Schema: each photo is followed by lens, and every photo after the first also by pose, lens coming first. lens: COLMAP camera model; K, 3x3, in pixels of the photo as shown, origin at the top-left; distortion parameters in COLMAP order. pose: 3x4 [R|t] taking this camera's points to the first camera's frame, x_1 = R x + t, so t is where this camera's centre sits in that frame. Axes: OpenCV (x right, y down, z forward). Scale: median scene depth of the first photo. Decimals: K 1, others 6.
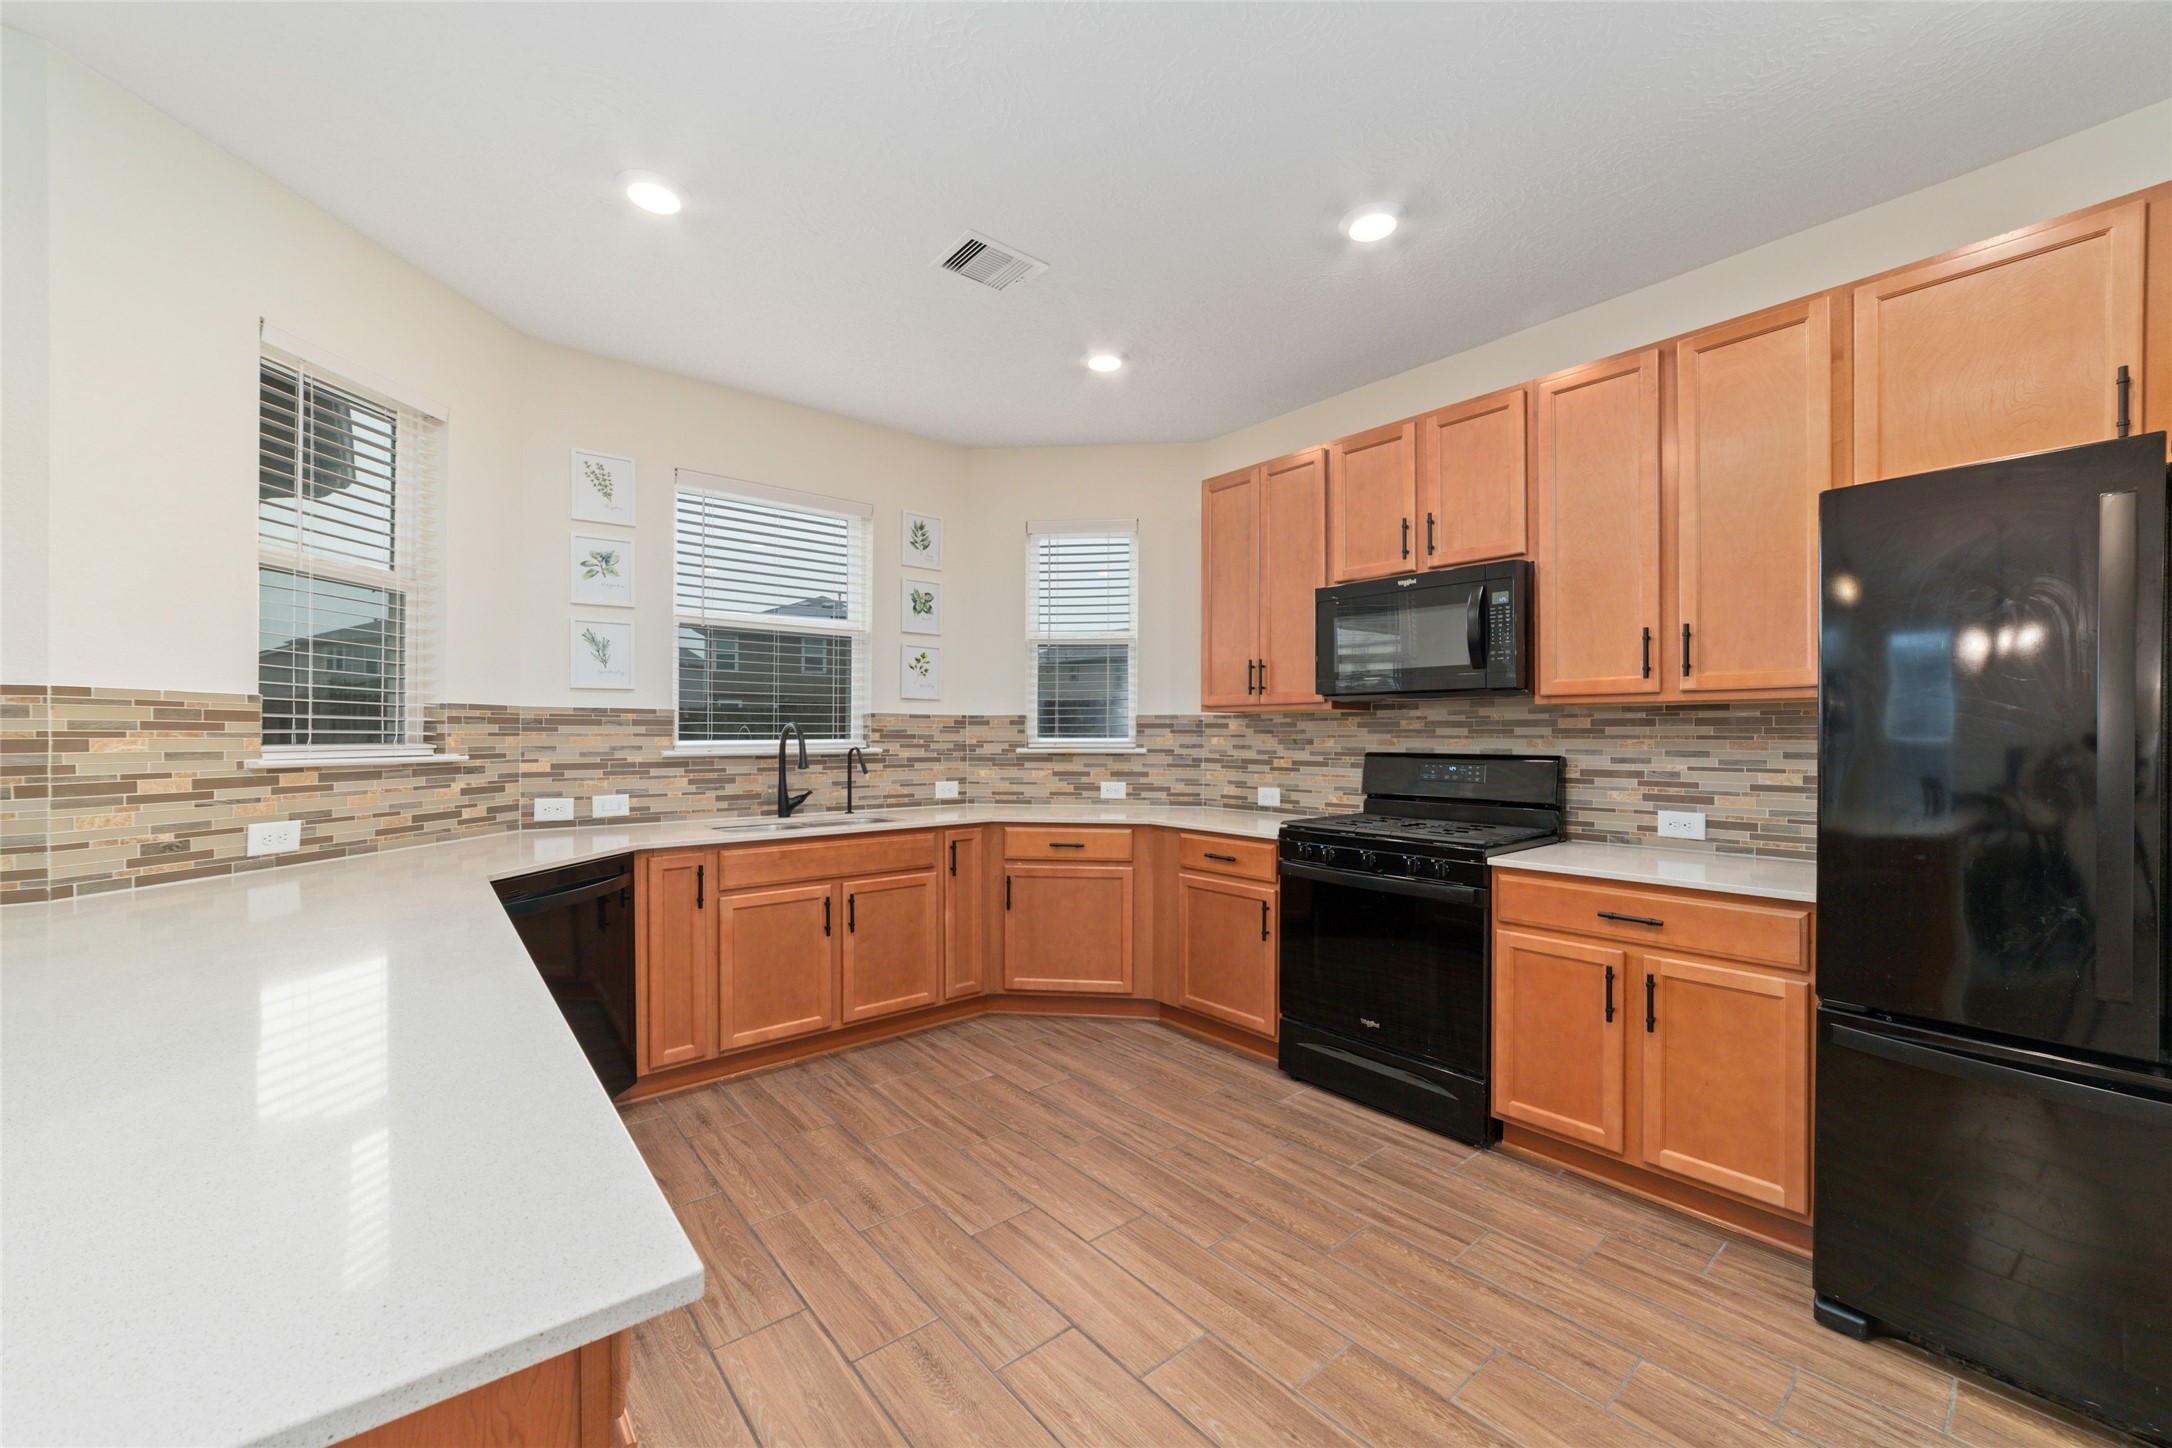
lens RADIAL K [[836.7, 0, 1076.1], [0, 836.7, 731.8], [0, 0, 1]] dist [-0.016350, 0.004428]
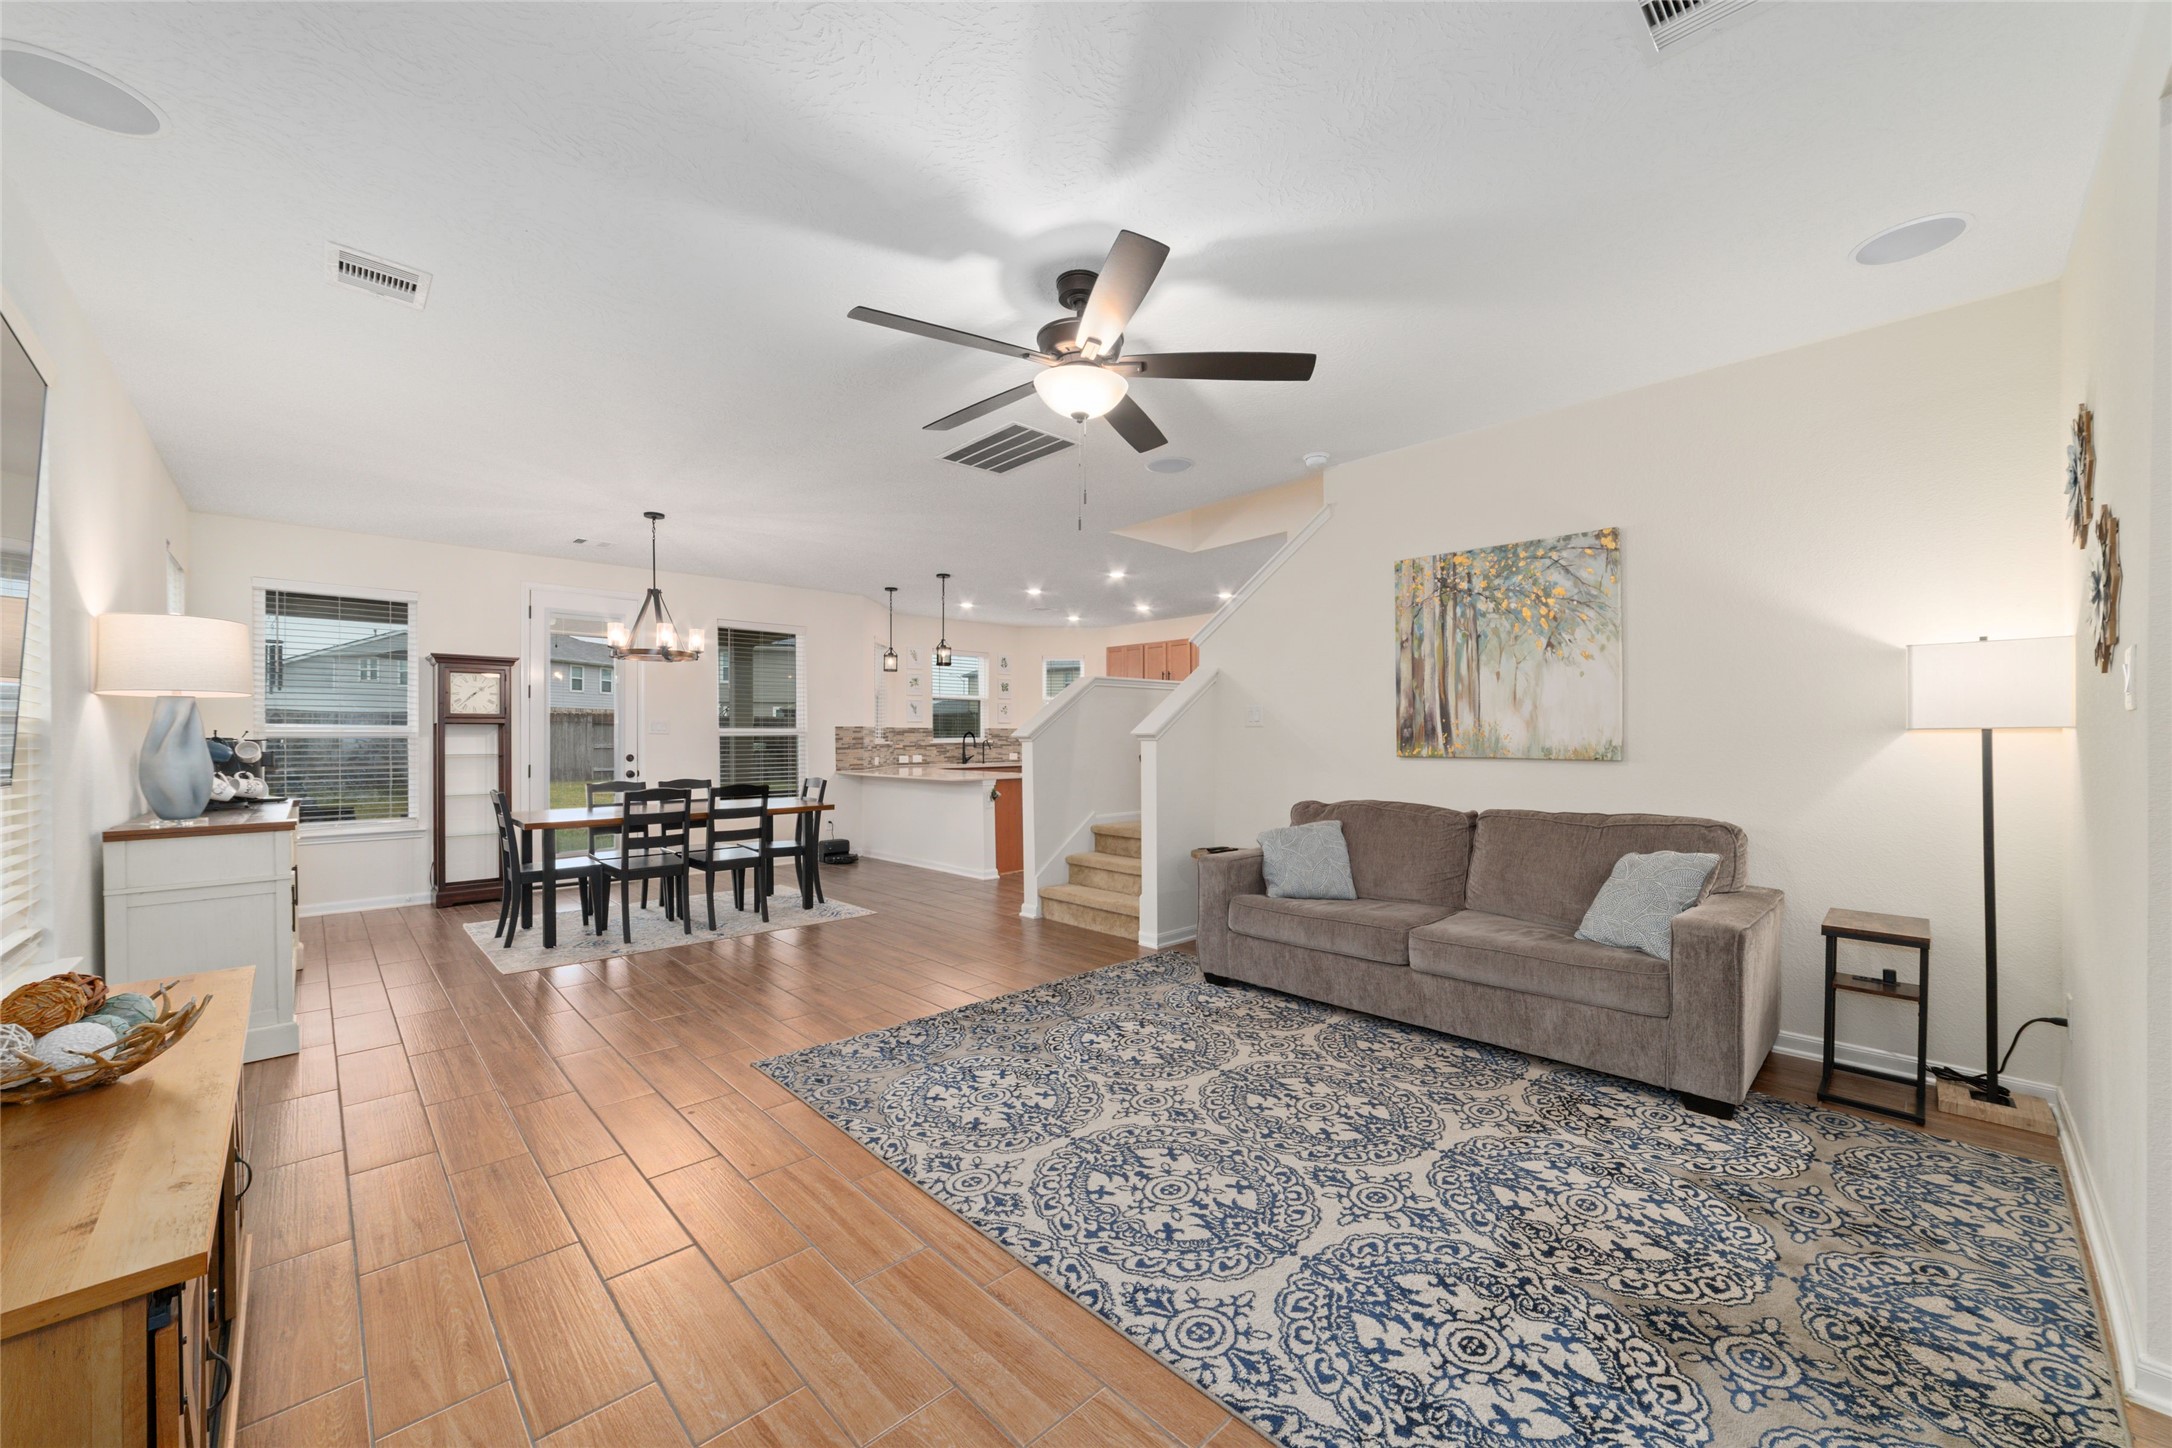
lens RADIAL K [[836.7, 0, 1104.1], [0, 836.7, 733.8], [0, 0, 1]] dist [-0.016350, 0.004428]
pose [[0.997334, -0.005472, 0.072762, -0.082137], [0.005491, 0.999985, -0.000058, -0.001725], [-0.072760, 0.000458, 0.997349, -2.198530]]
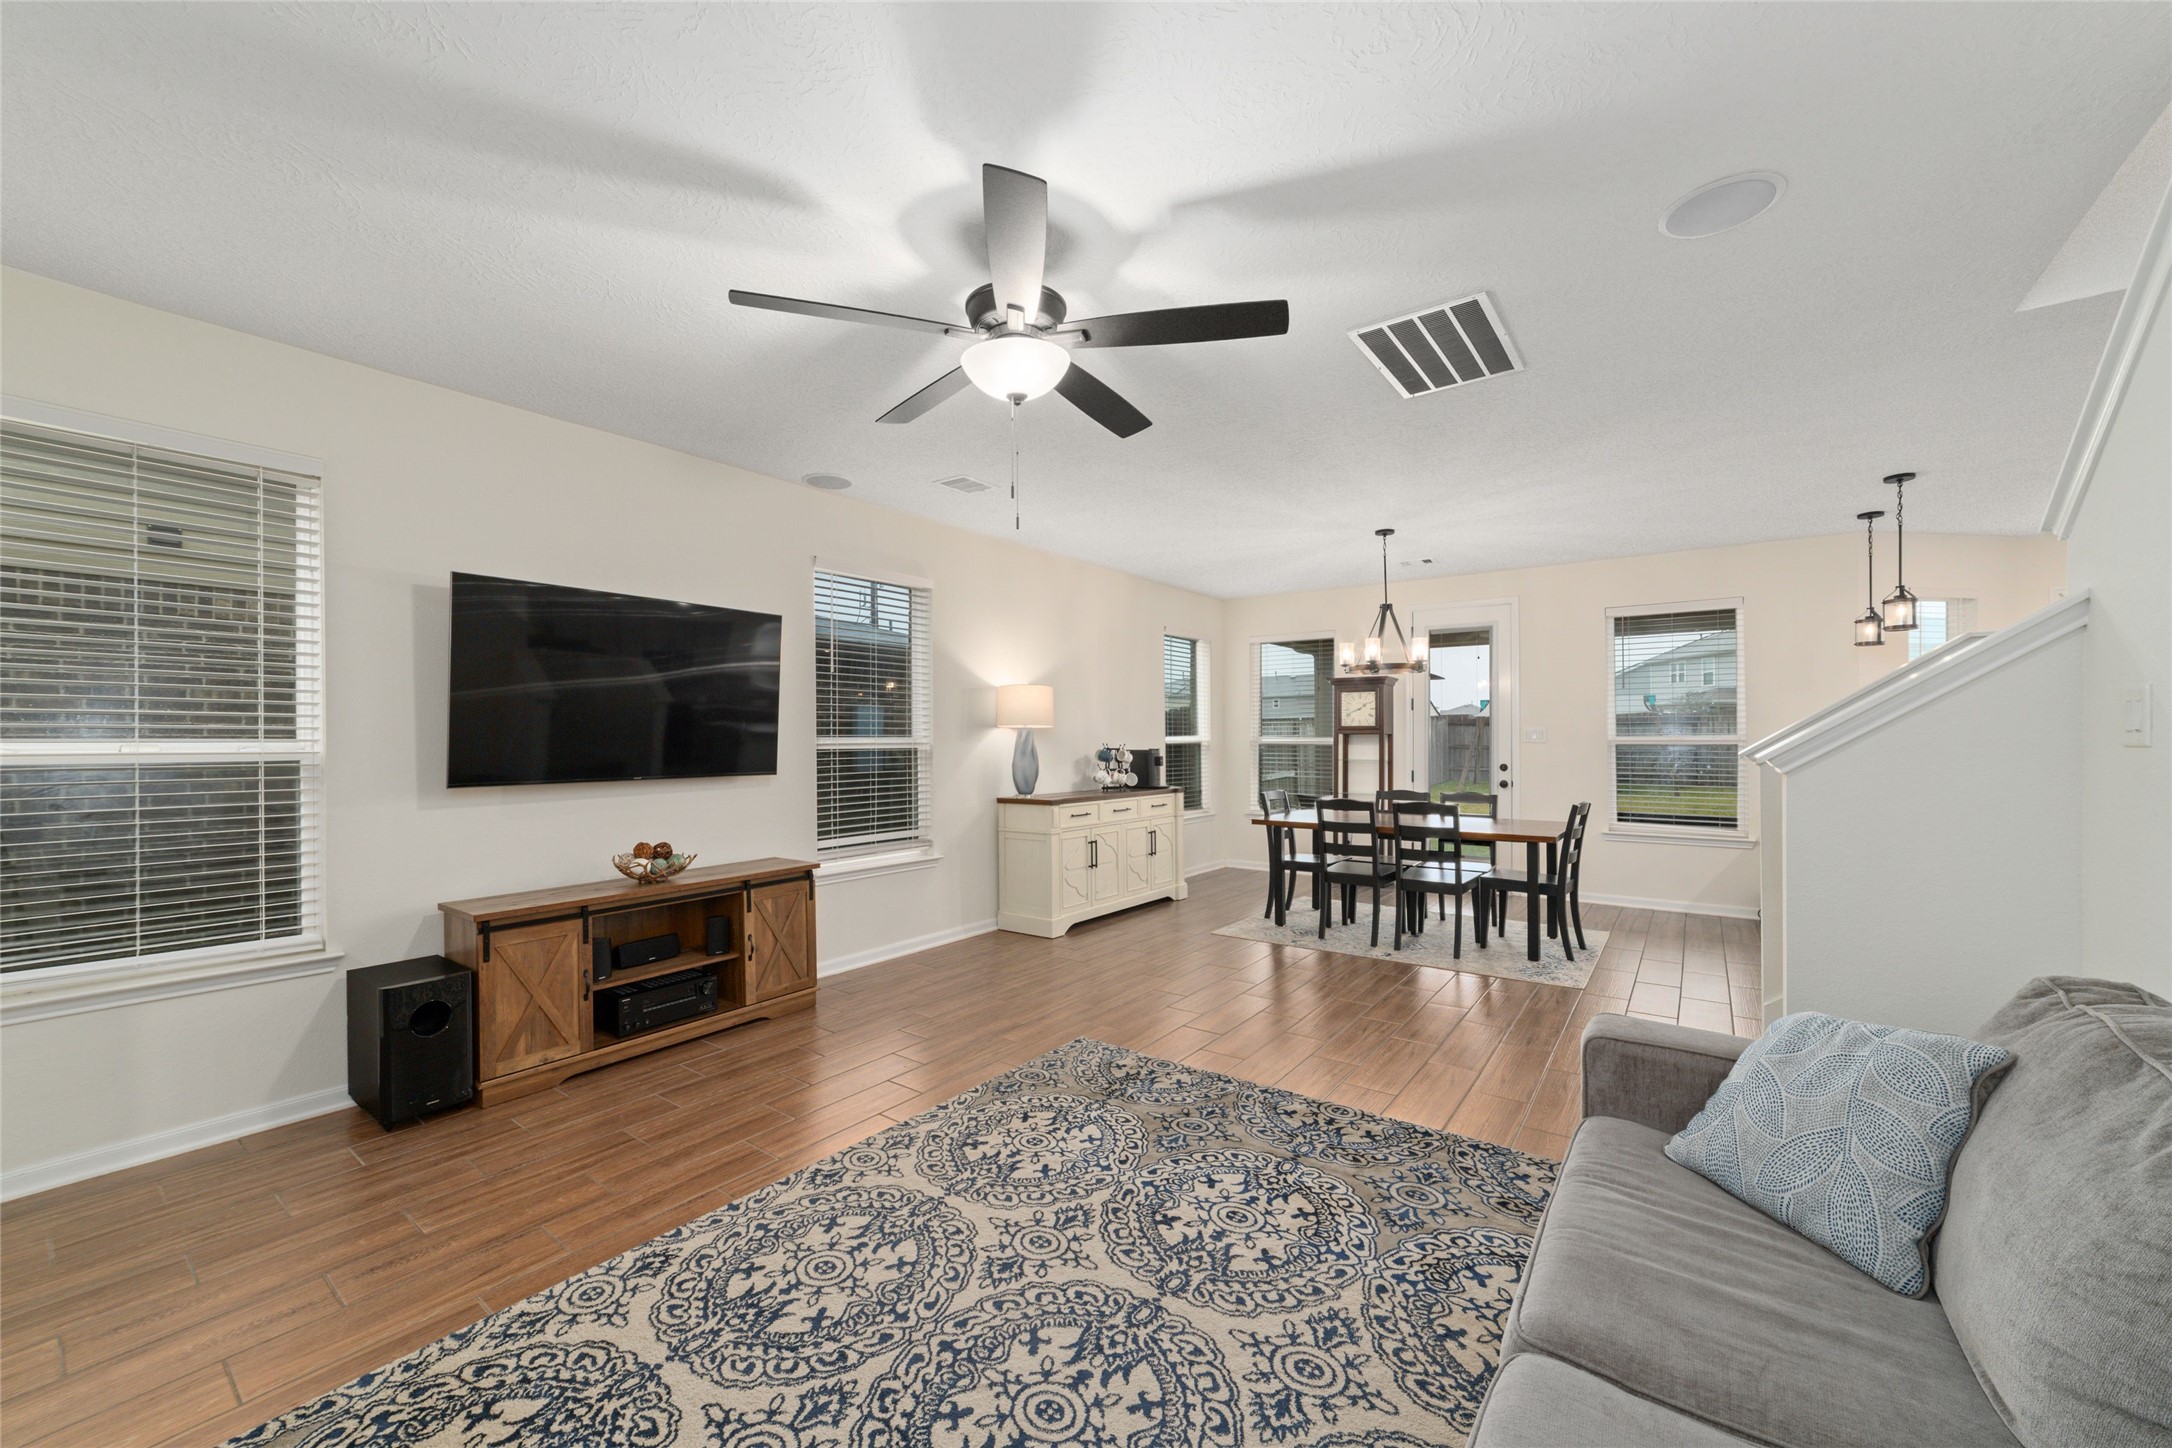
lens RADIAL K [[836.7, 0, 1064.5], [0, 836.7, 735.0], [0, 0, 1]] dist [-0.016350, 0.004428]
pose [[0.212630, -0.008025, -0.977100, 0.685511], [0.006332, 0.999957, -0.006834, -0.022148], [0.977112, -0.004733, 0.212672, -1.462048]]
